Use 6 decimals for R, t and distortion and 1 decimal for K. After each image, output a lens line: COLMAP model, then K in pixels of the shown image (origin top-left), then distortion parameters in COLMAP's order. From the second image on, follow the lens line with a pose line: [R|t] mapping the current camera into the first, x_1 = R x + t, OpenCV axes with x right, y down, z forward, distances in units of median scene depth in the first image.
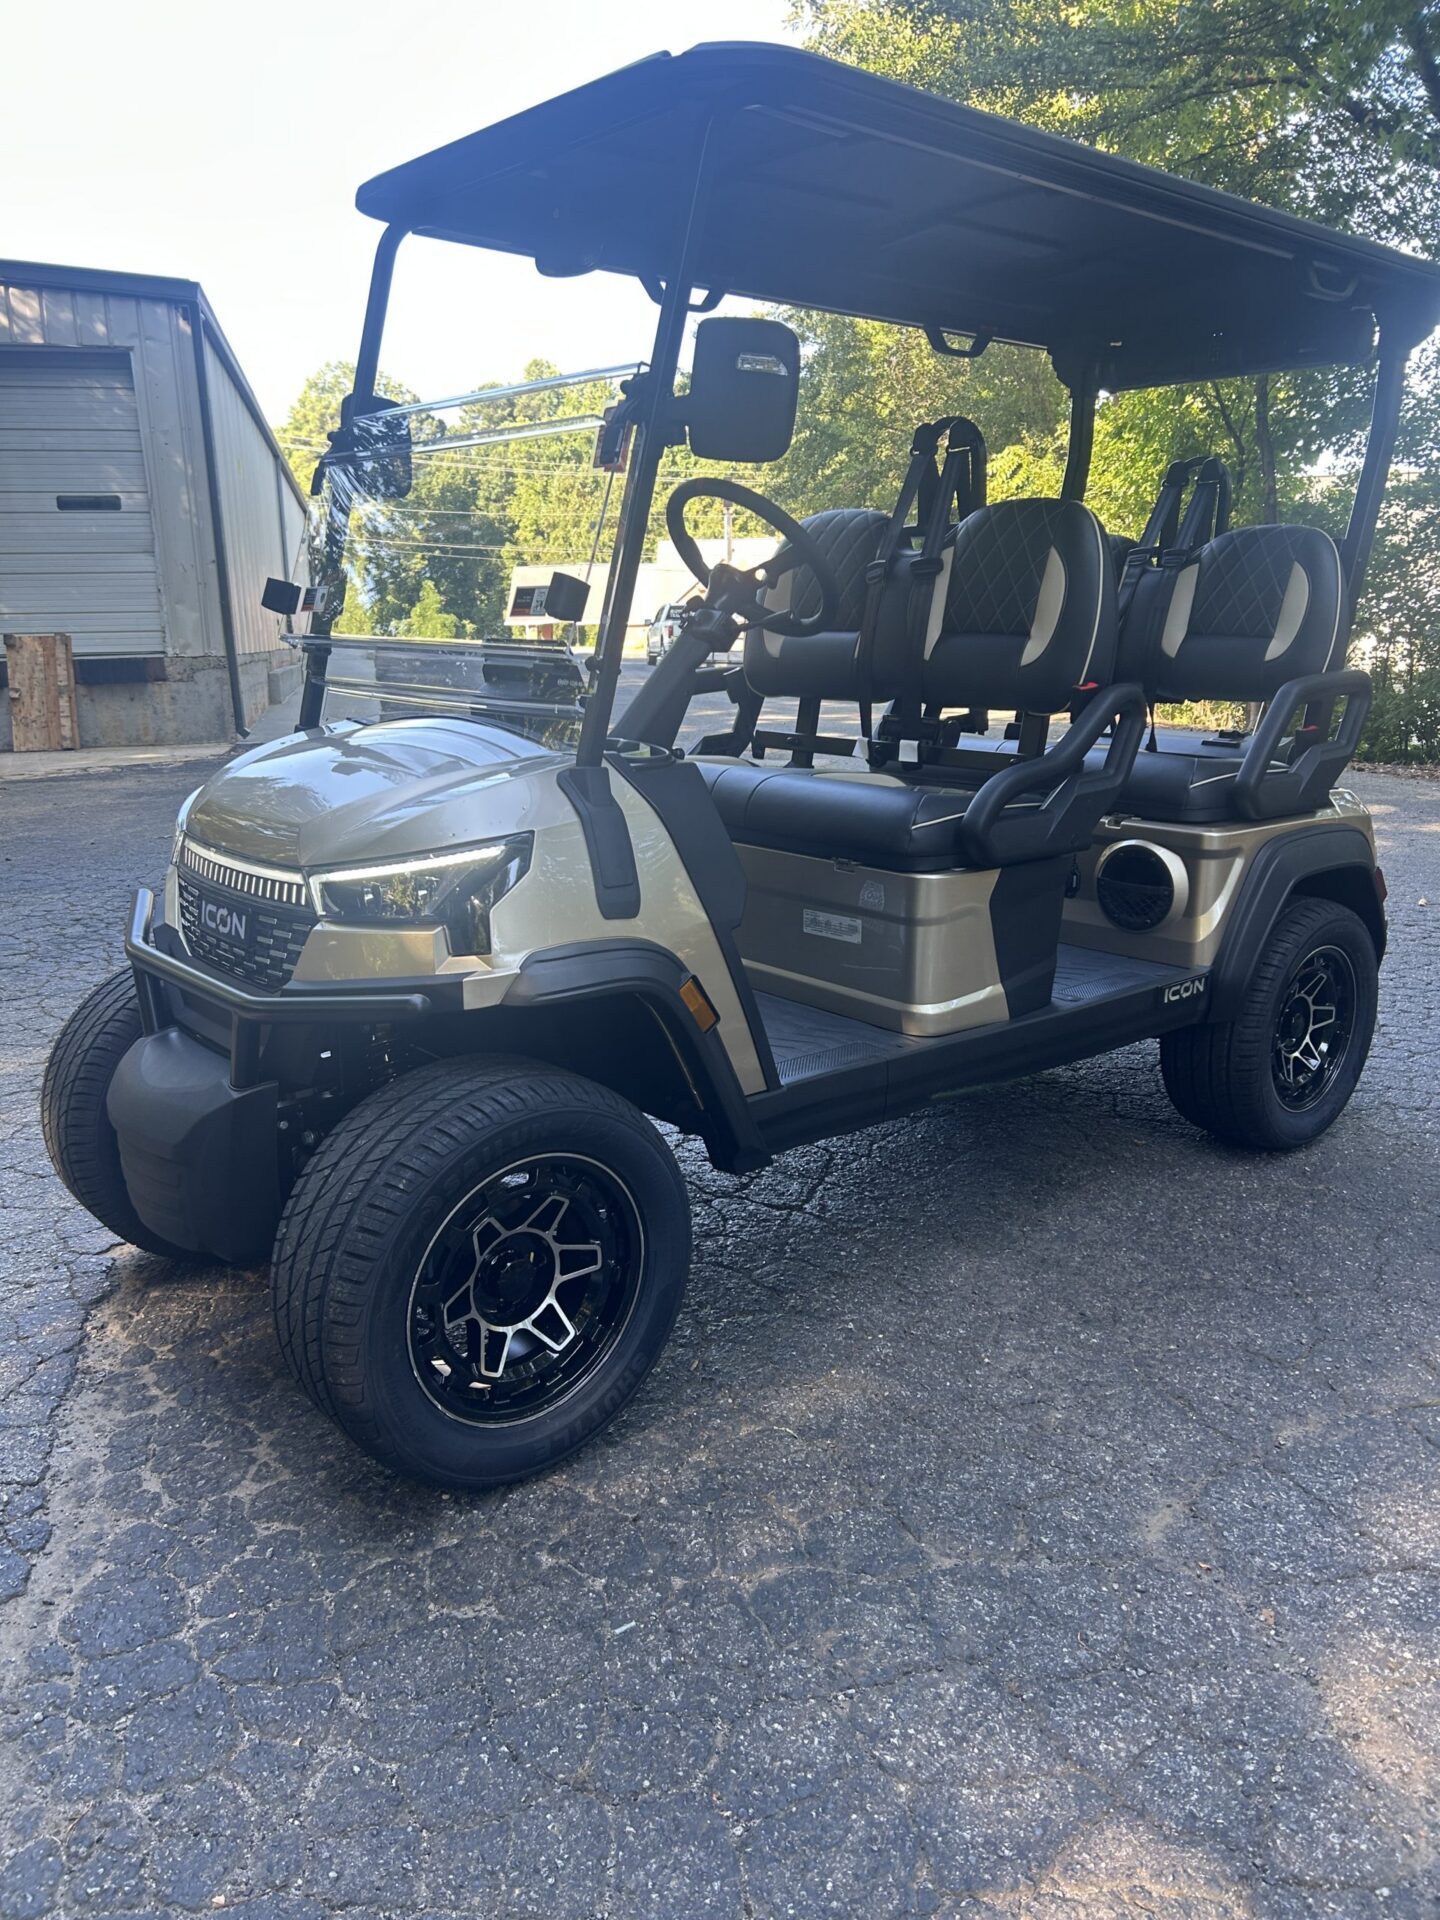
lens RADIAL K [[1432.8, 0, 710.3], [0, 1432.8, 974.6], [0, 0, 1]] dist [0.039953, -0.050648]
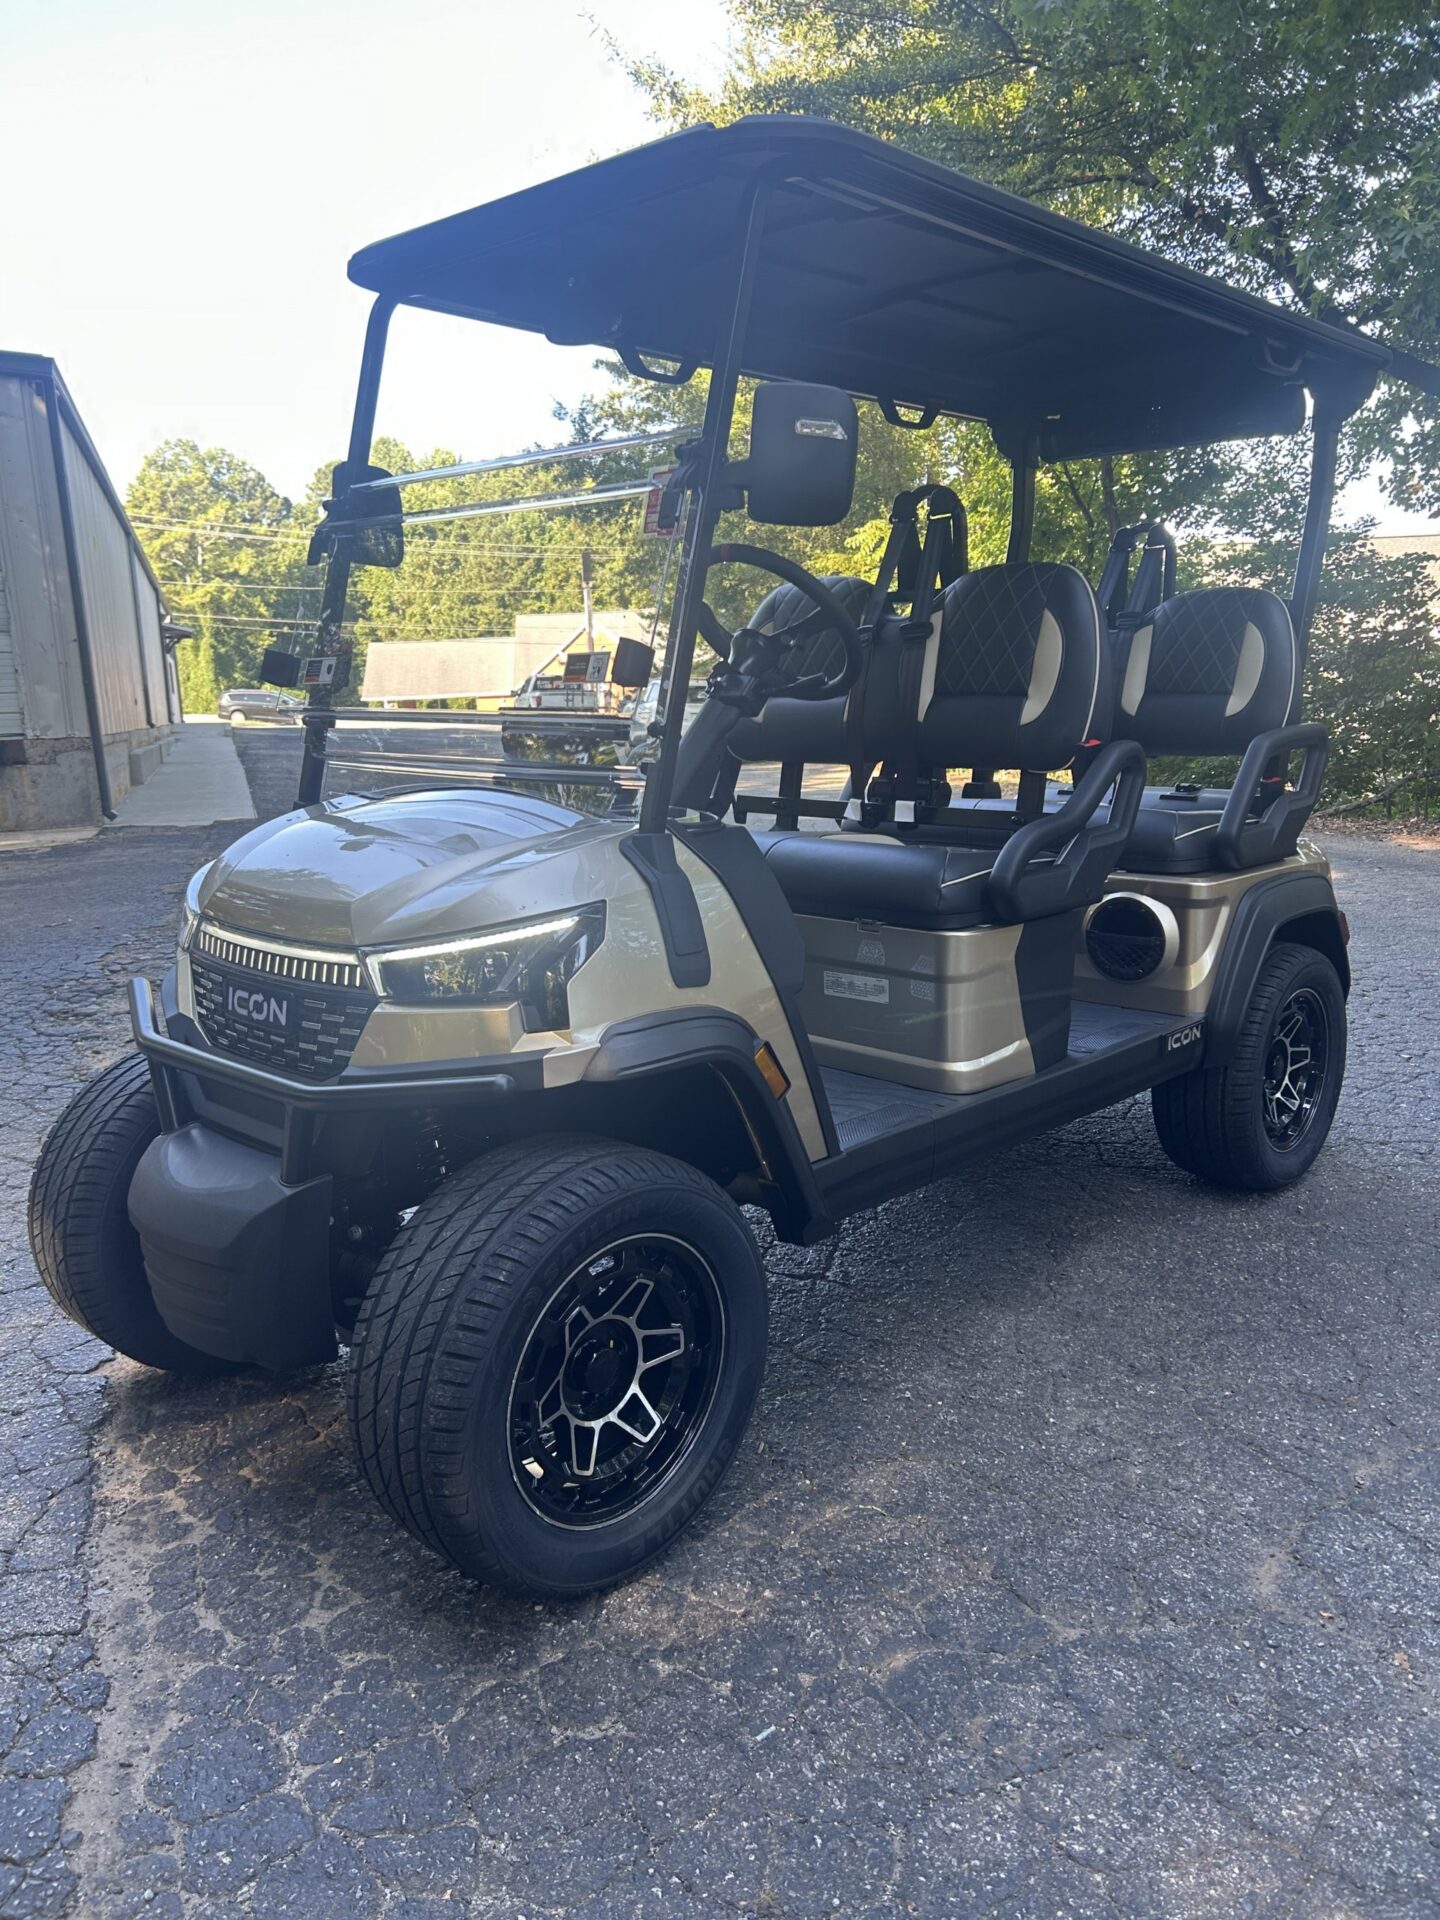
lens RADIAL K [[1432.8, 0, 731.2], [0, 1432.8, 971.4], [0, 0, 1]] dist [0.039953, -0.050648]
pose [[0.993619, -0.038653, 0.105955, -0.128790], [0.043794, 0.997952, -0.046630, -0.003083], [-0.103935, 0.050973, 0.993277, 0.027251]]
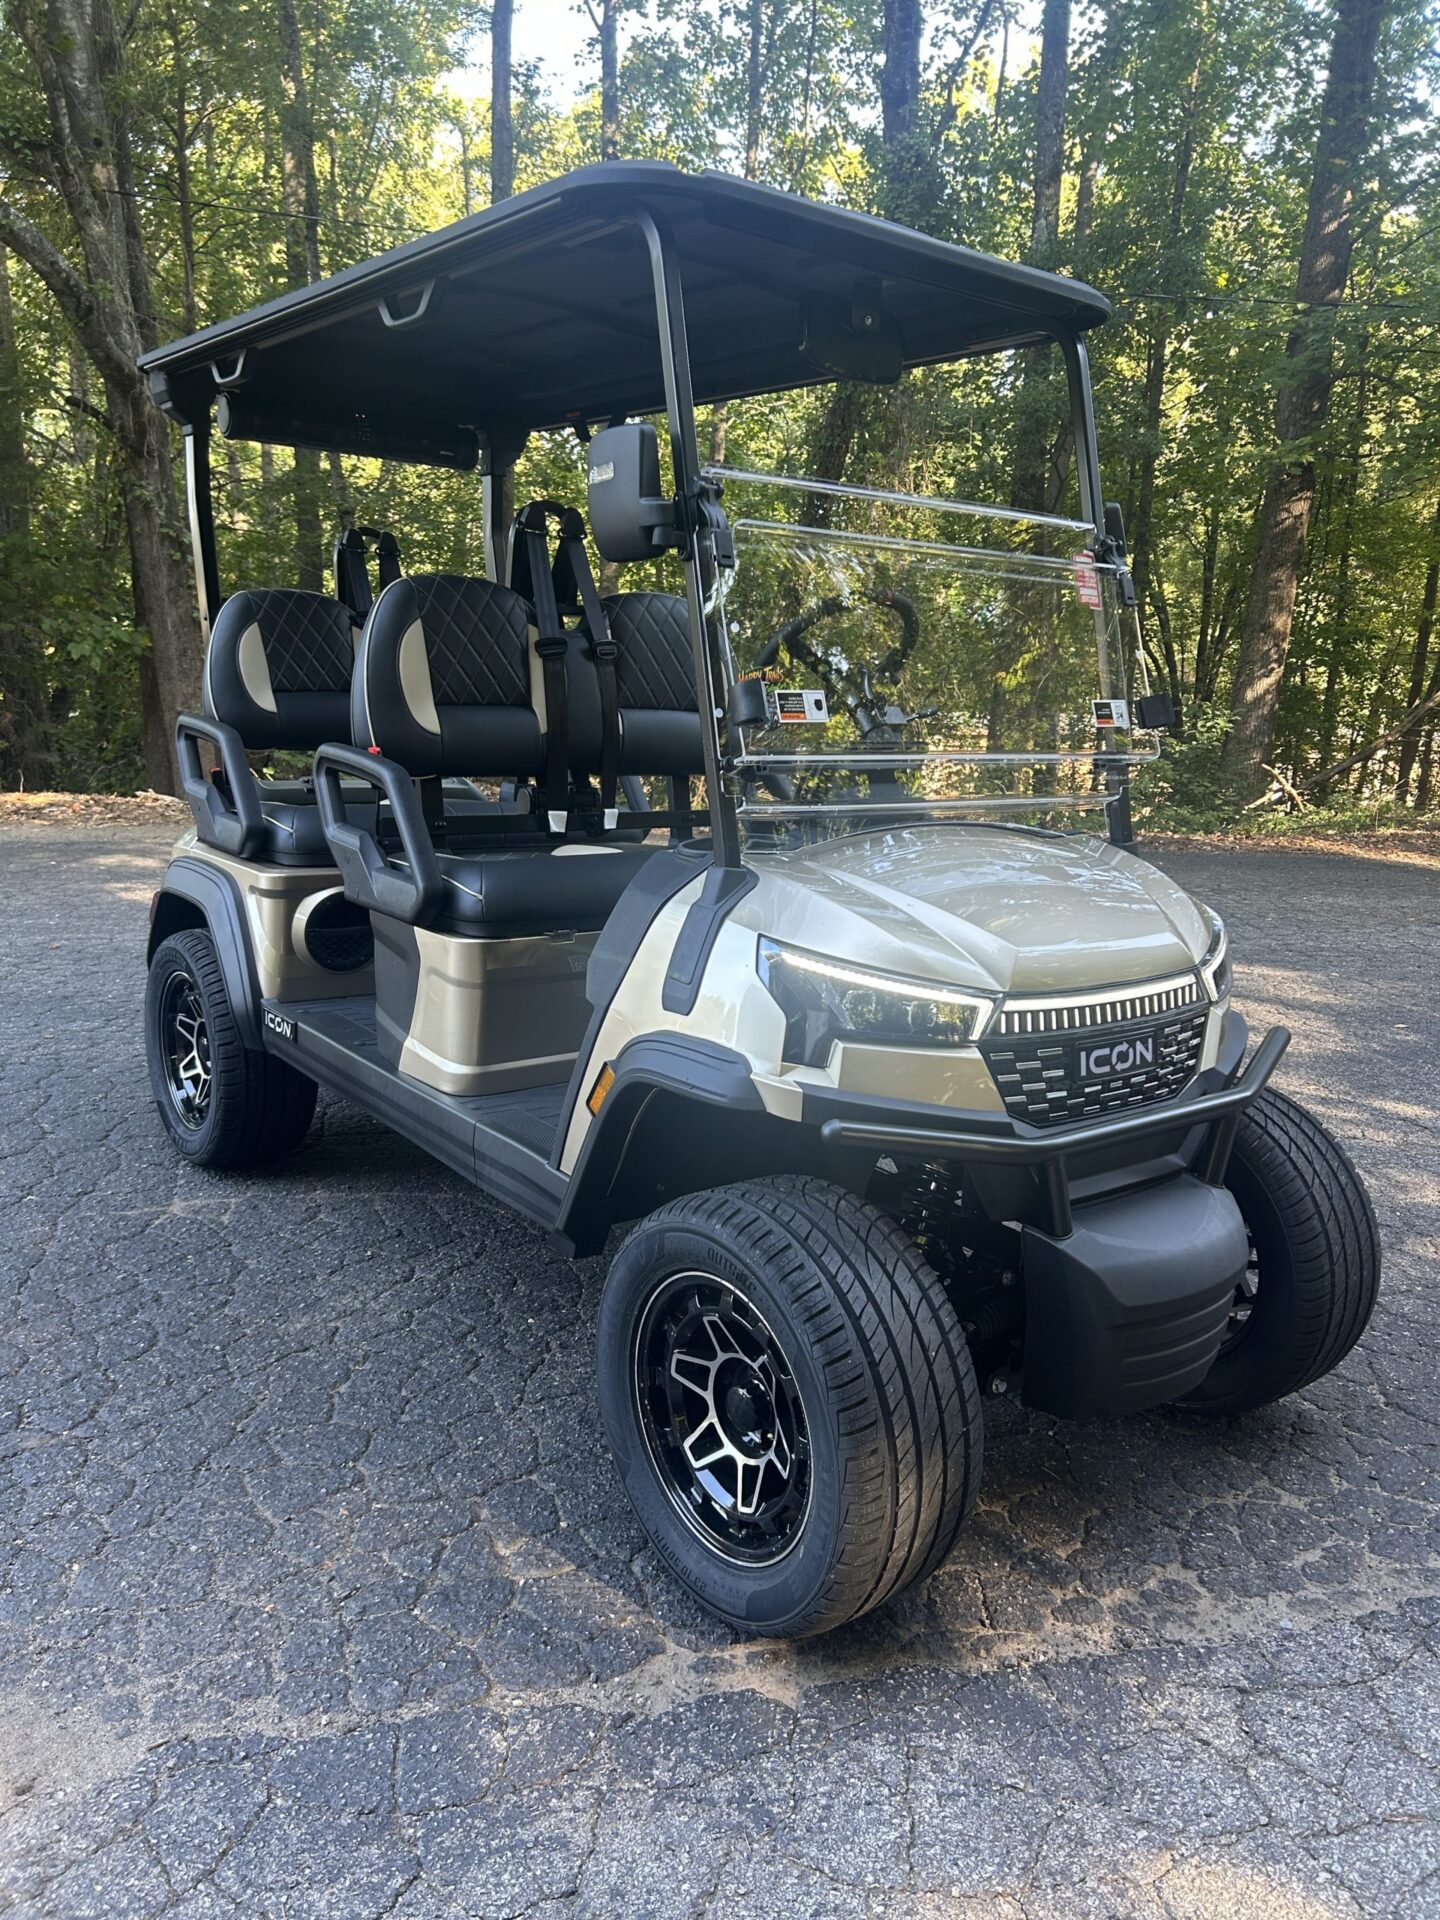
lens RADIAL K [[1432.8, 0, 718.3], [0, 1432.8, 959.8], [0, 0, 1]] dist [0.039953, -0.050648]
pose [[0.055401, -0.202836, 0.977644, -1.268050], [0.195406, 0.962417, 0.188603, -0.330081], [-0.979156, 0.180588, 0.092954, 1.163966]]
